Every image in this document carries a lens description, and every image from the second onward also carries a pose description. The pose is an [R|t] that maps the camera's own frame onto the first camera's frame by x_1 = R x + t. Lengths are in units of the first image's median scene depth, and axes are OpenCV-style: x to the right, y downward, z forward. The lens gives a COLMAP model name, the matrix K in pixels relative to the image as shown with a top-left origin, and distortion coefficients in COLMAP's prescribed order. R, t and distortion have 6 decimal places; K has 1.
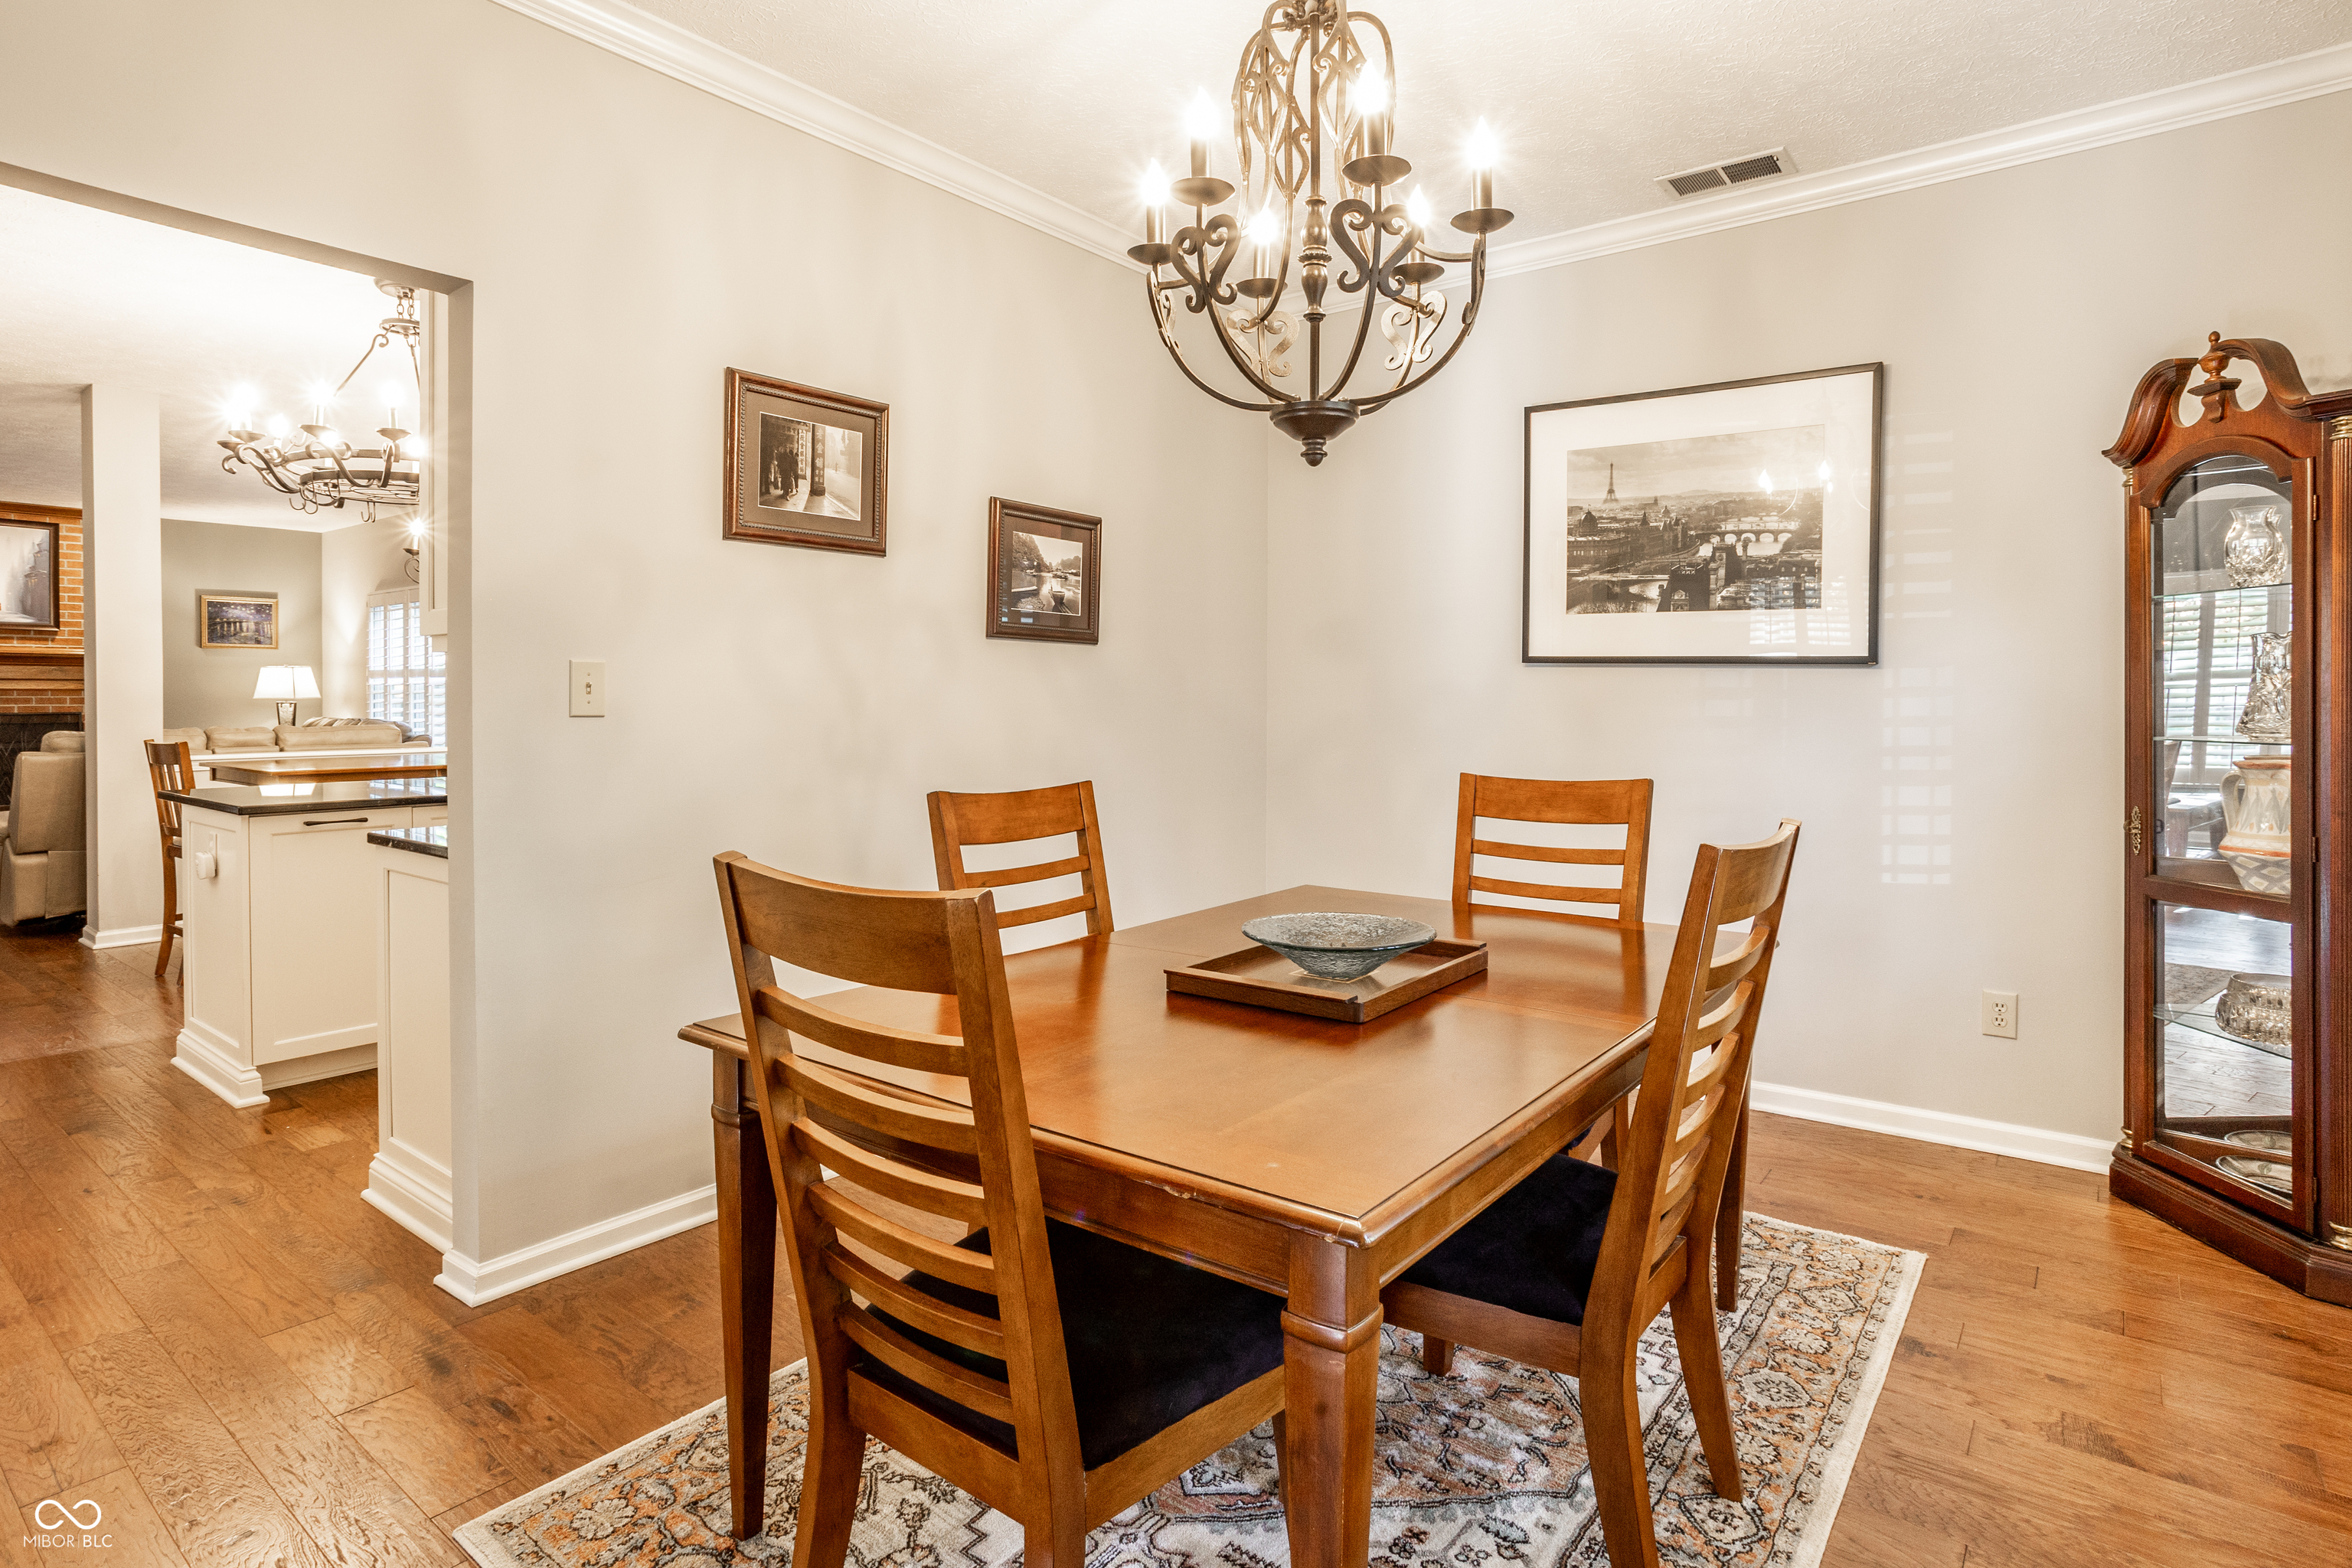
lens RADIAL K [[1215.4, 0, 1131.1], [0, 1215.4, 708.4], [0, 0, 1]] dist [-0.000831, 0.013040]
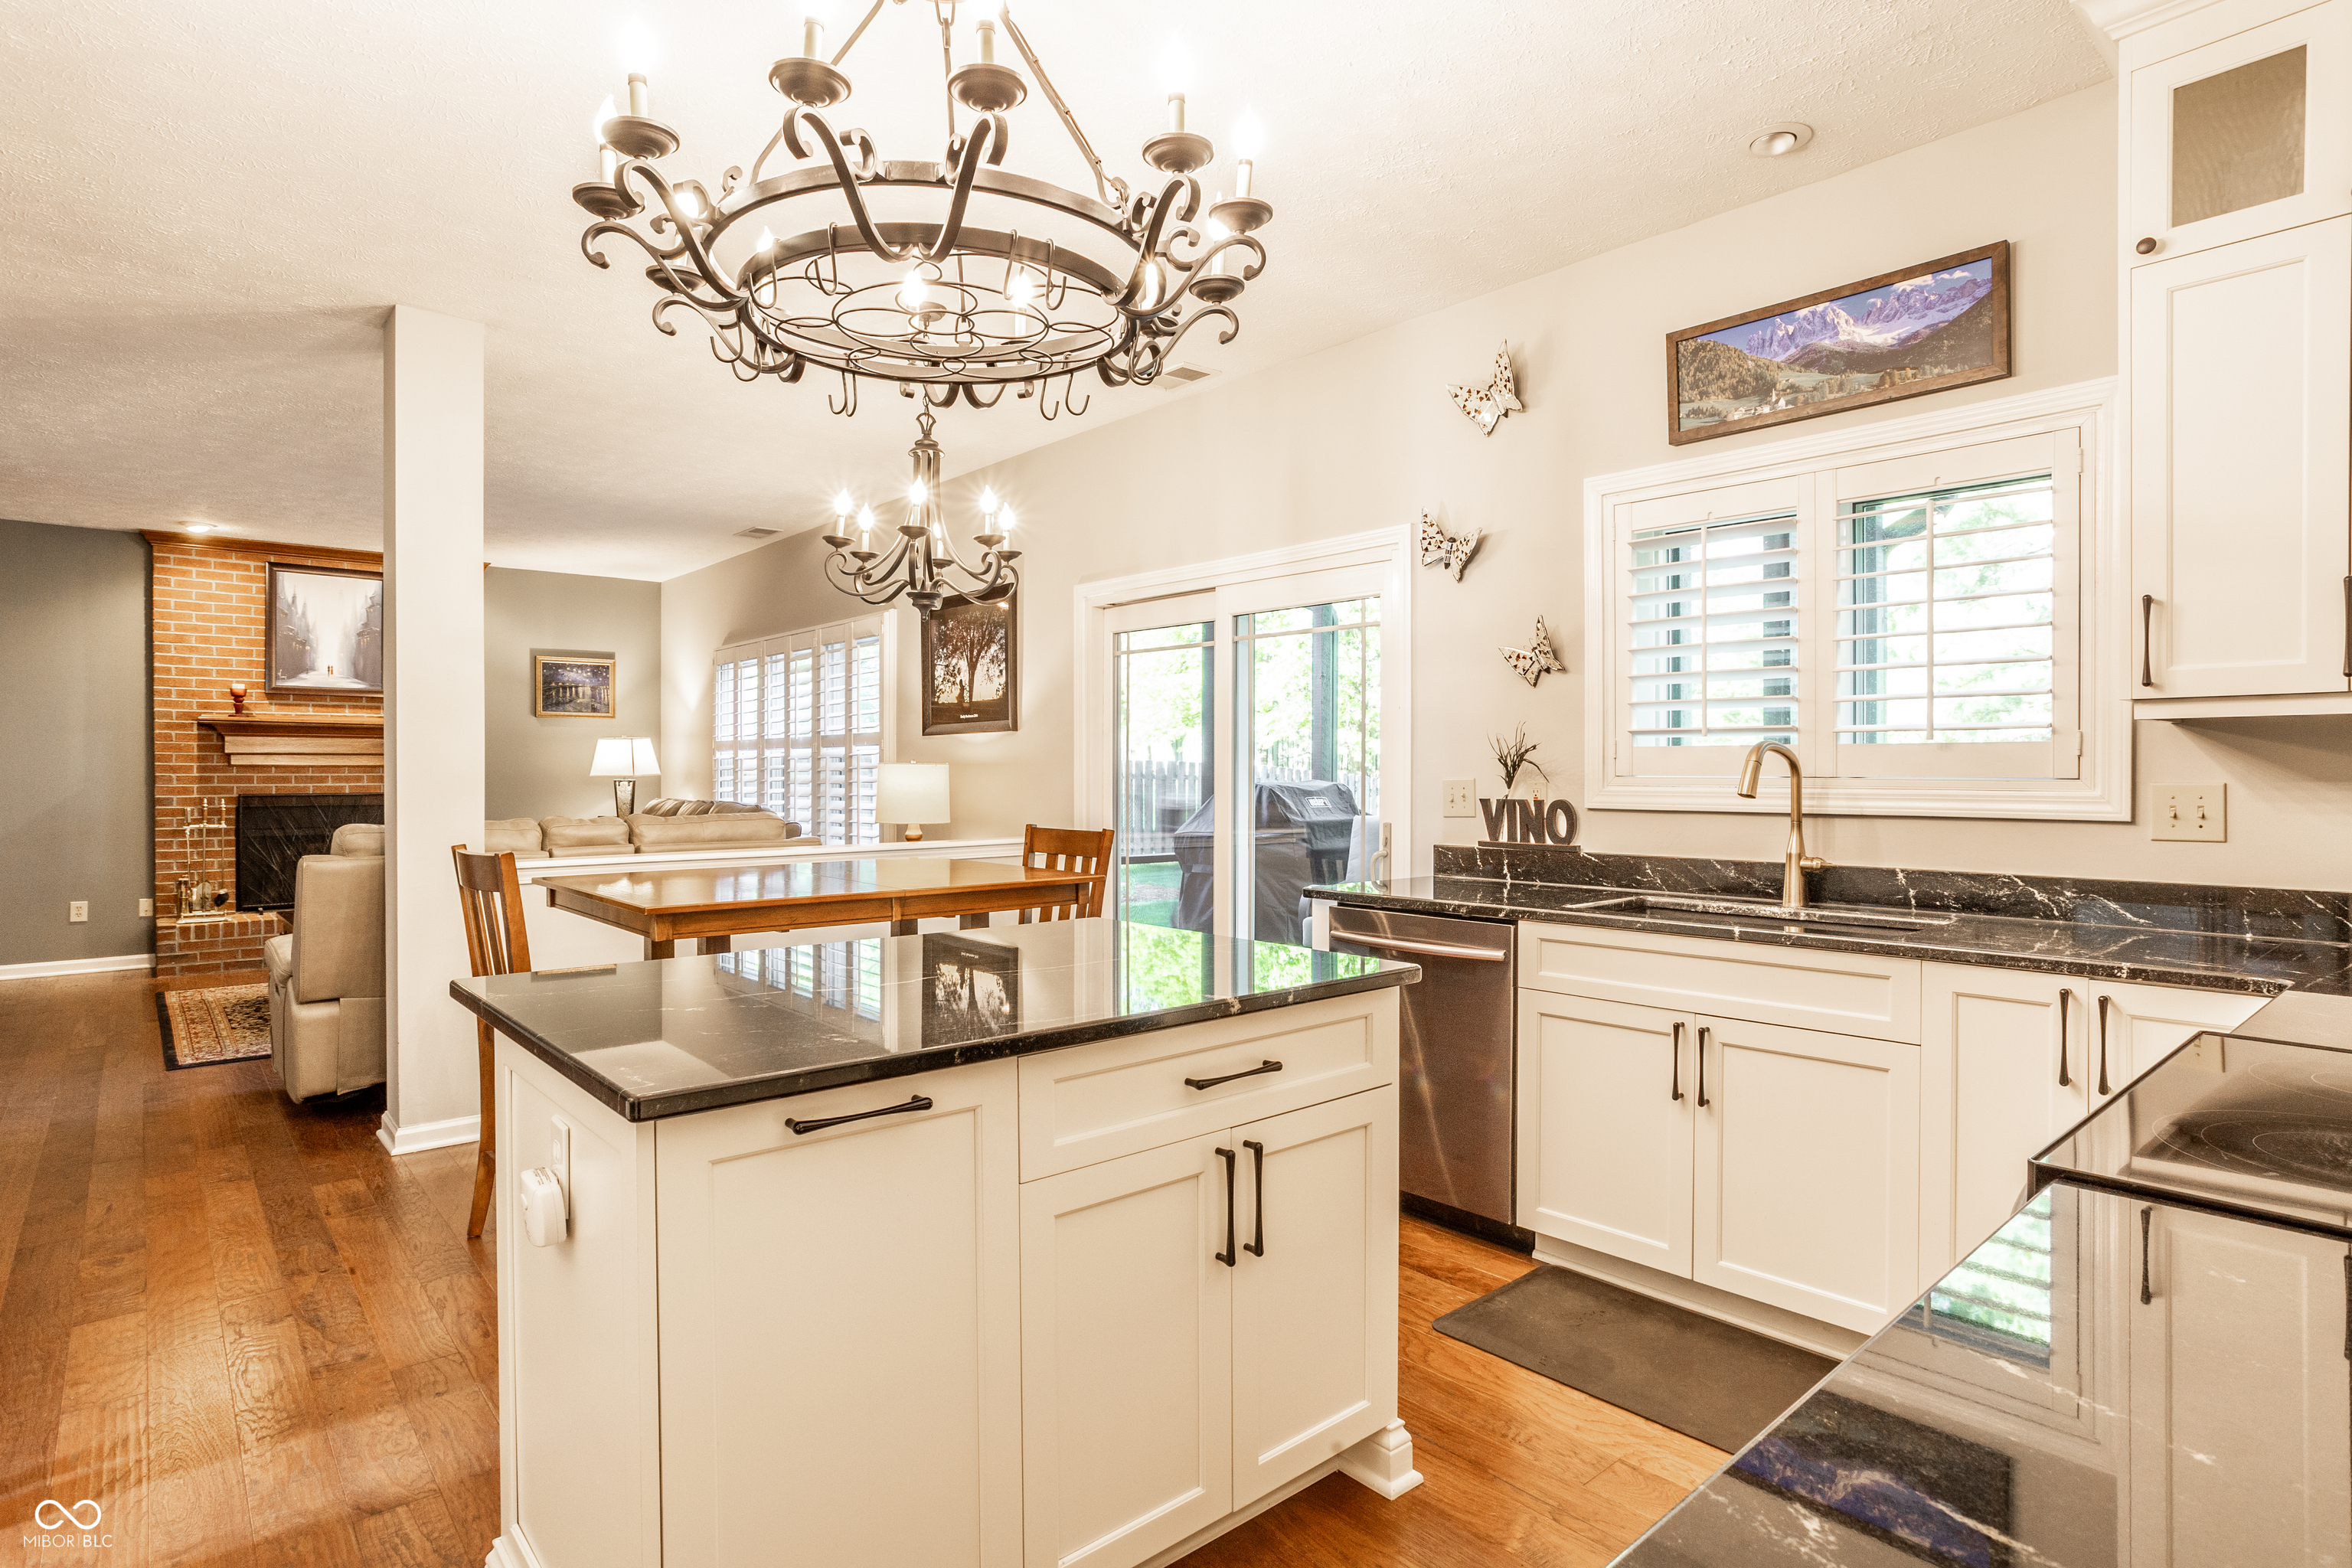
lens RADIAL K [[1198.3, 0, 1174.8], [0, 1198.3, 765.3], [0, 0, 1]] dist [-0.015076, 0.000979]
pose [[0.987350, -0.003568, -0.158517, -0.204369], [0.001158, 0.999882, -0.015291, -0.002500], [0.158553, 0.014914, 0.987238, 0.268128]]
